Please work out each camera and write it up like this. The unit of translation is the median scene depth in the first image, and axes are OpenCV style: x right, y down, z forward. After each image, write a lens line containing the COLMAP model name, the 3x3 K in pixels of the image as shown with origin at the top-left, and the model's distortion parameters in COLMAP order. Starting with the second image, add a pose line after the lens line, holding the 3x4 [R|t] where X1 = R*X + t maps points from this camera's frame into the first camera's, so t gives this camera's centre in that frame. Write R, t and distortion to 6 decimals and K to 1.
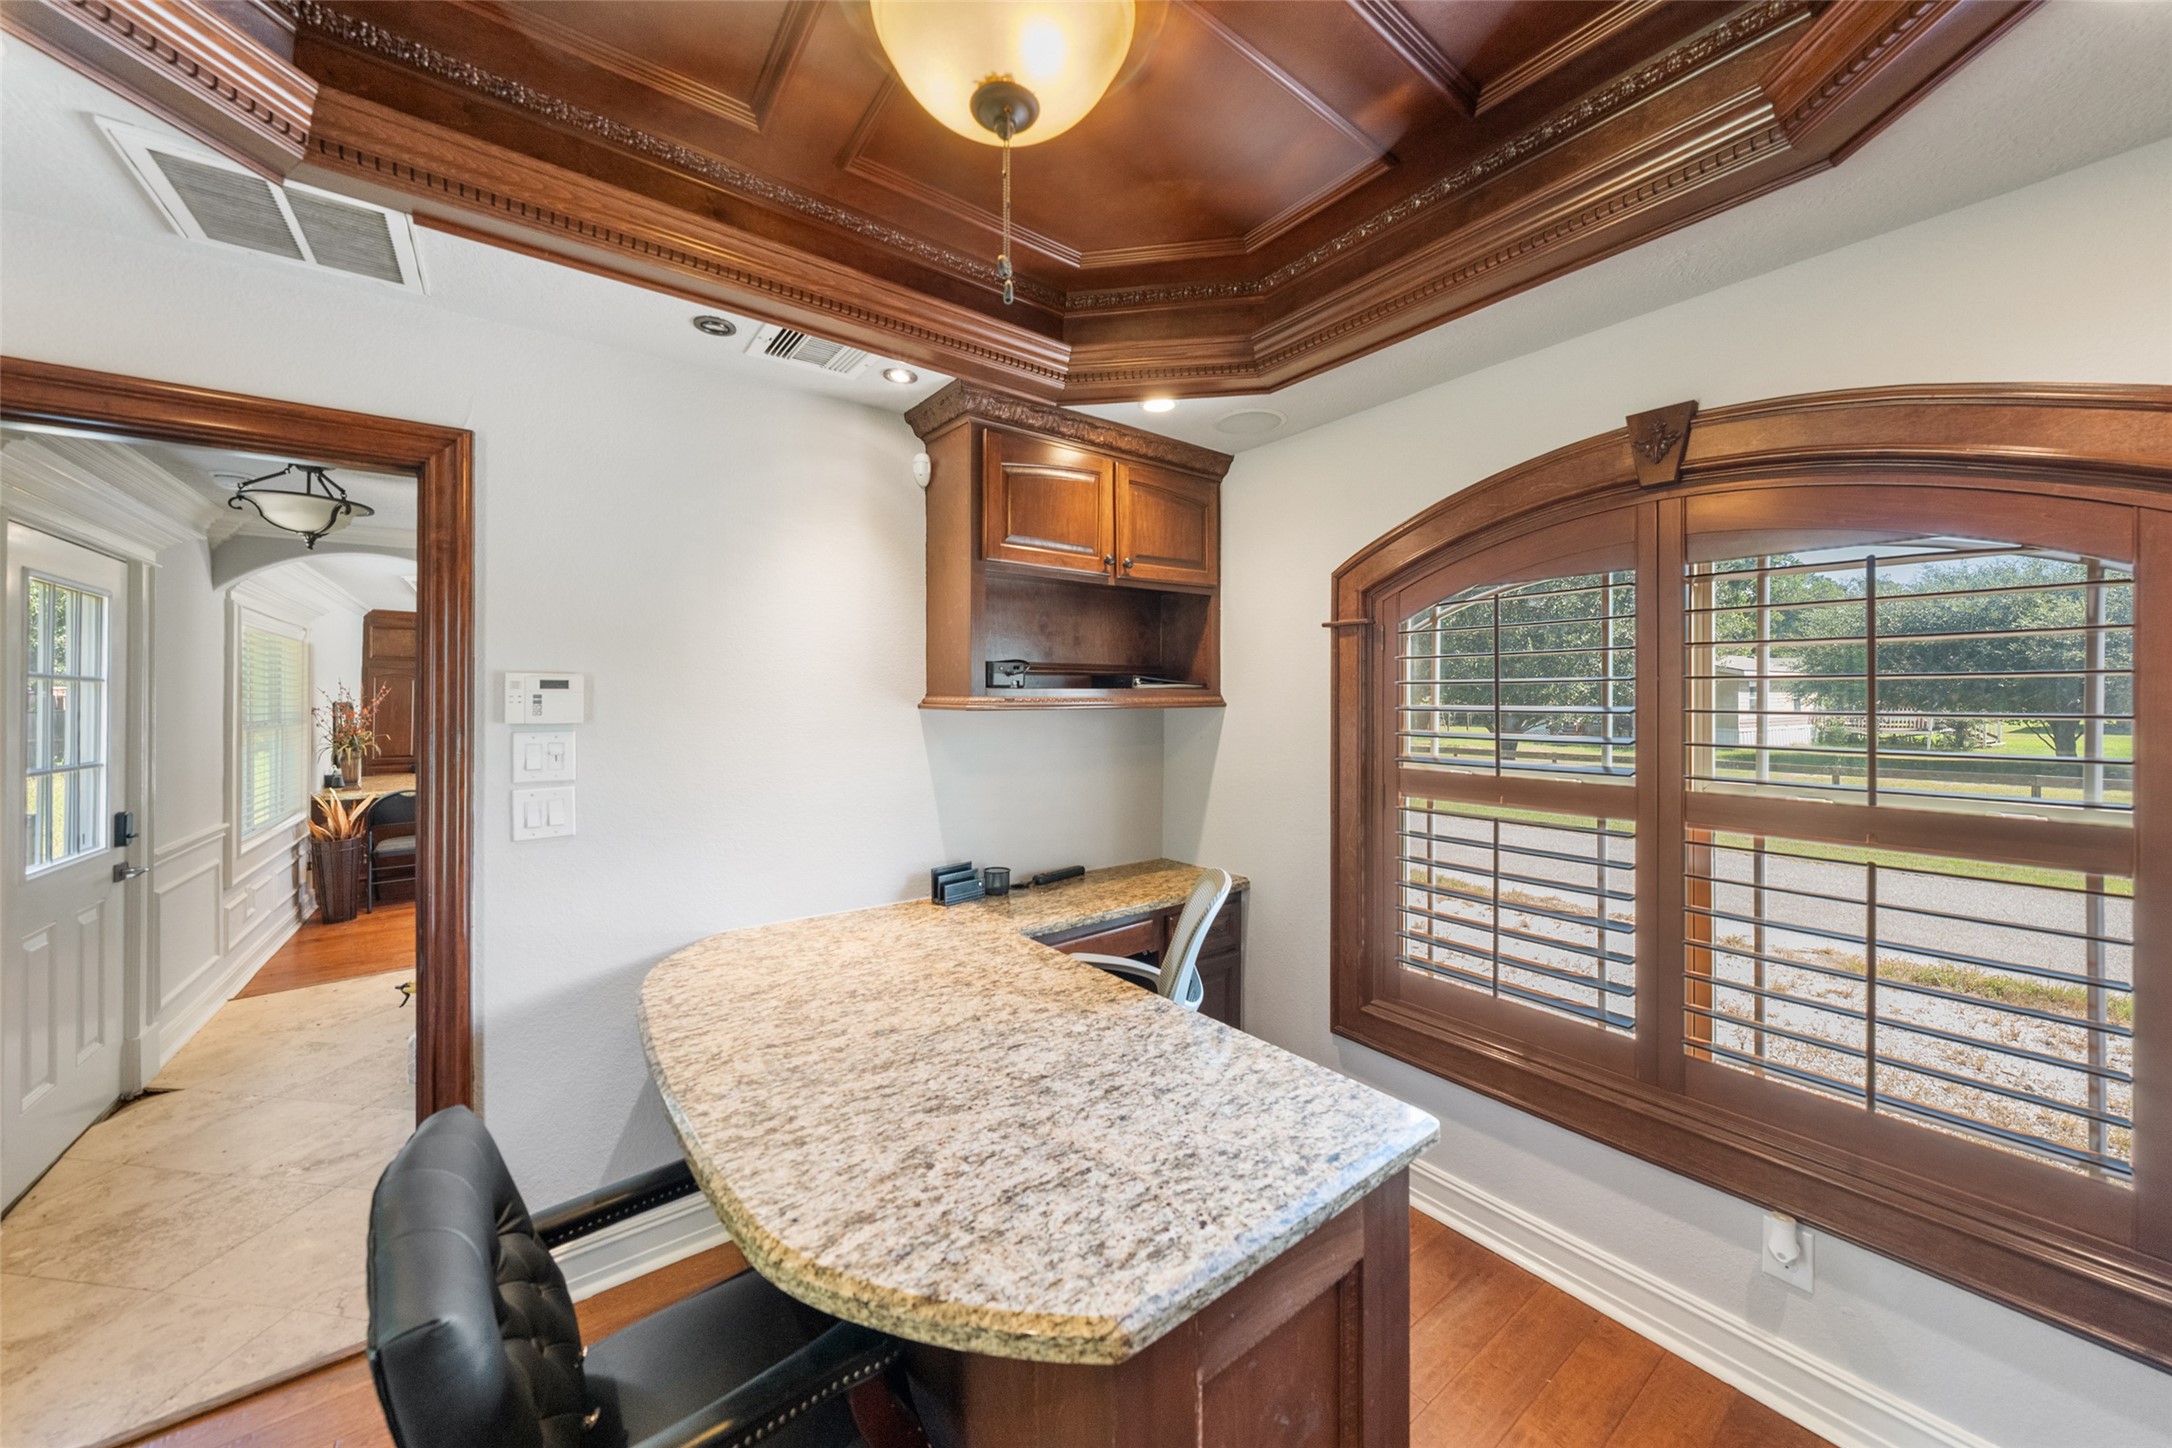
lens RADIAL K [[741.7, 0, 1066.4], [0, 741.7, 701.2], [0, 0, 1]] dist [-0.007673, -0.000183]
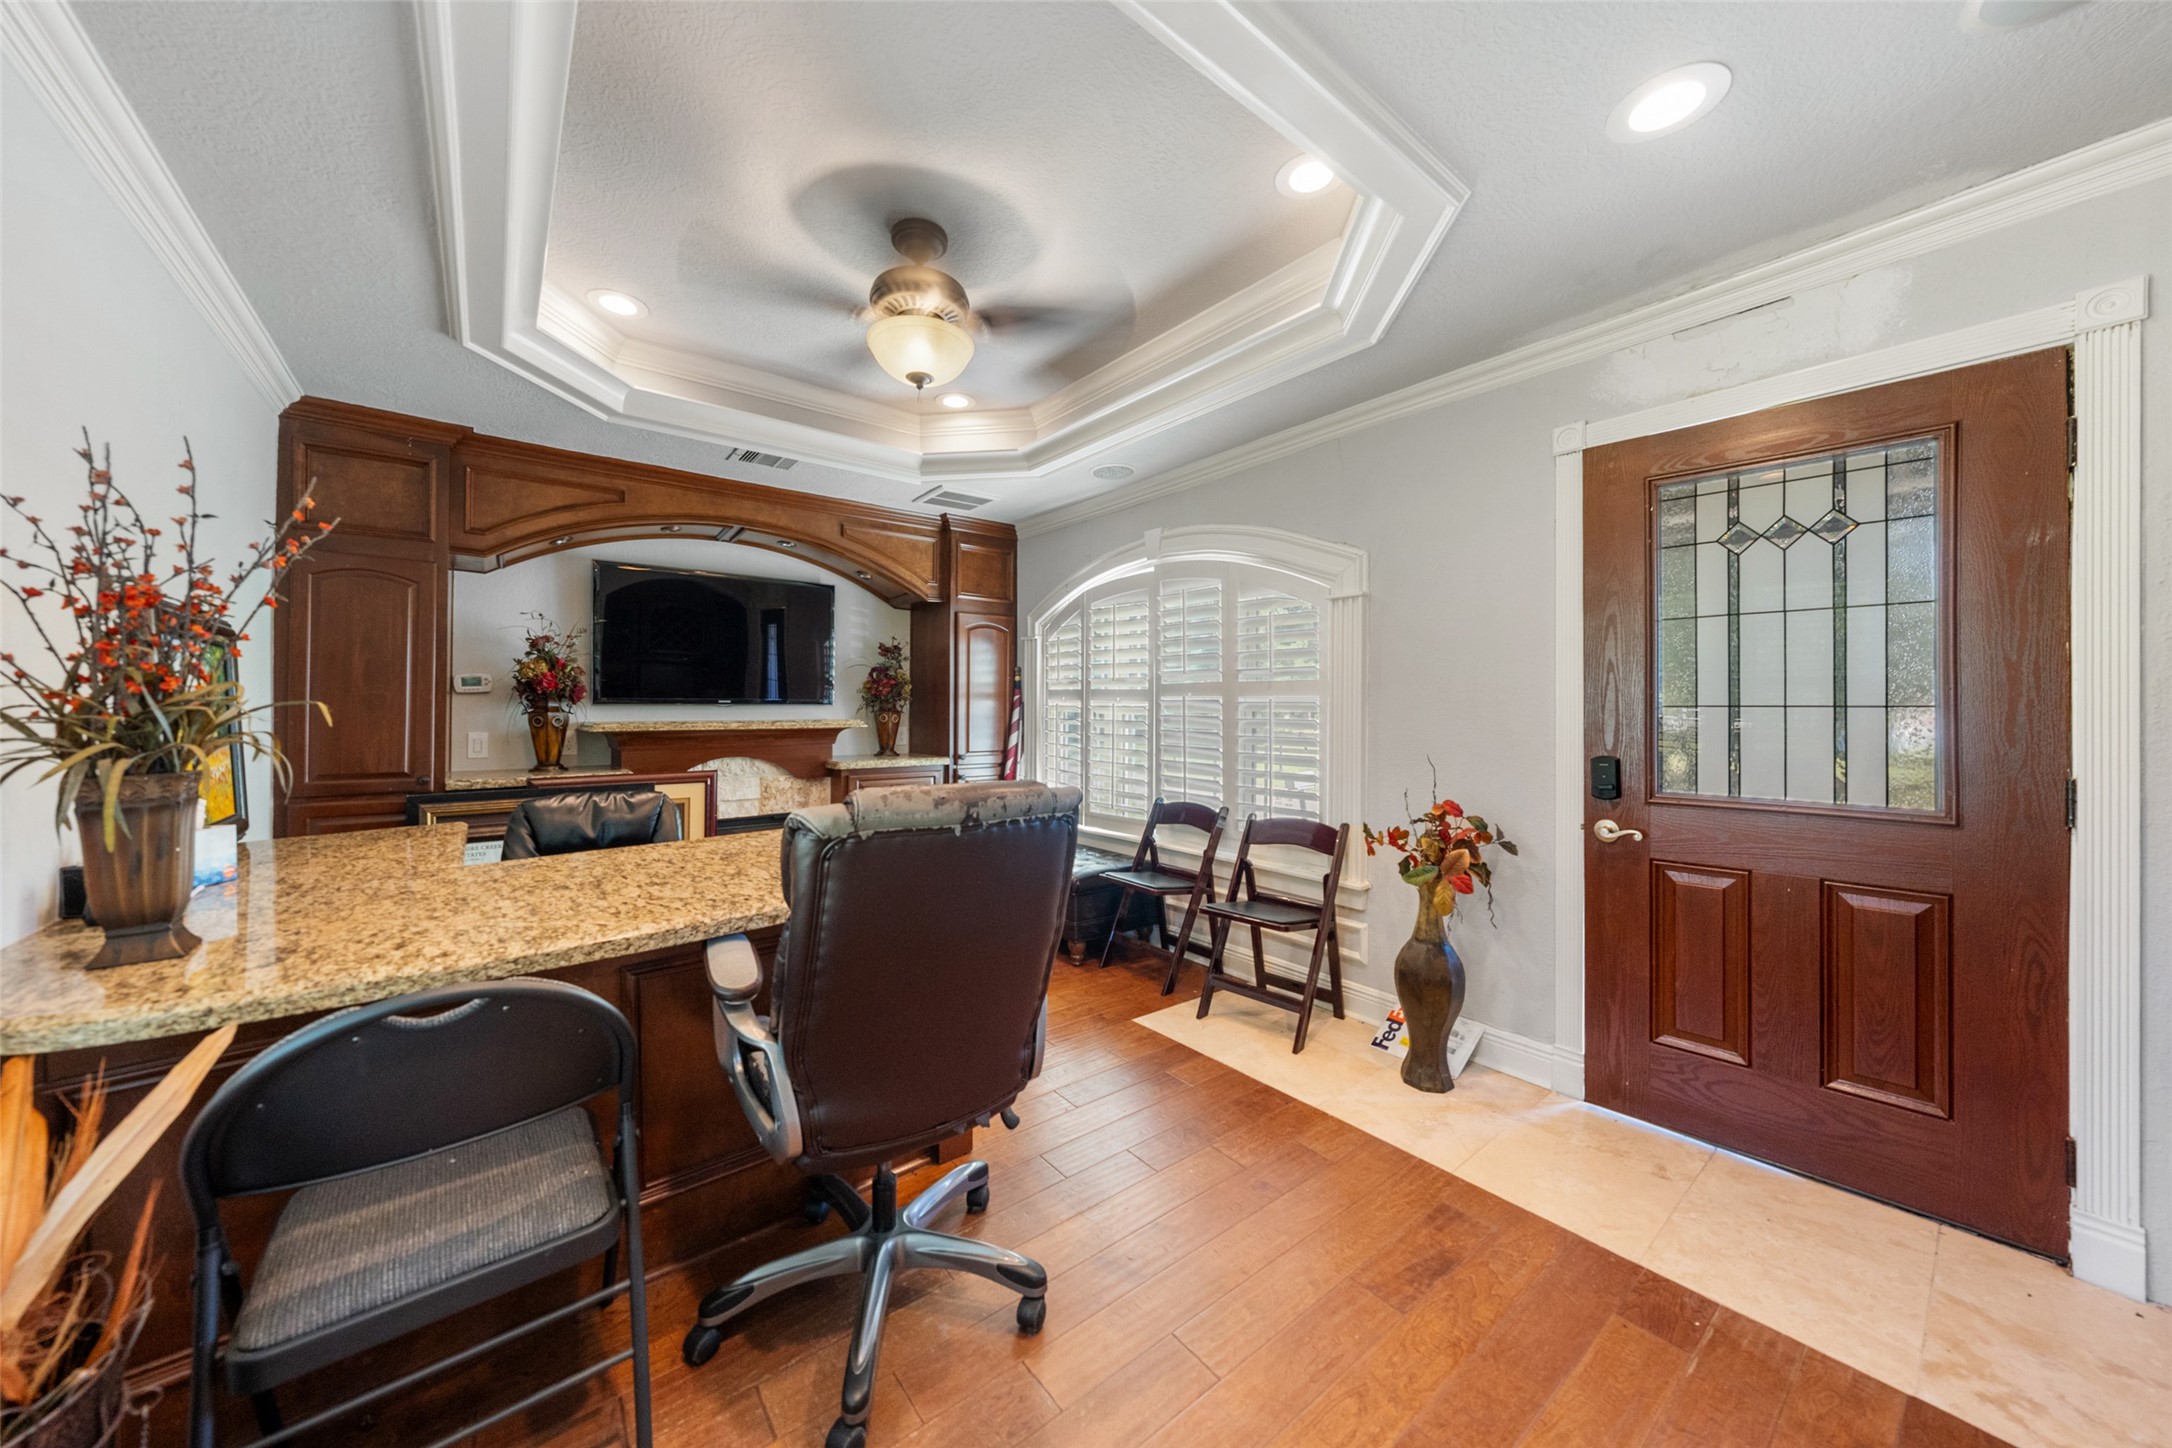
lens RADIAL K [[741.7, 0, 1074.5], [0, 741.7, 701.4], [0, 0, 1]] dist [-0.007673, -0.000183]
pose [[0.999689, -0.005222, 0.024405, -1.259813], [0.005192, 0.999986, 0.001270, 0.084623], [-0.024412, -0.001142, 0.999701, 1.385704]]
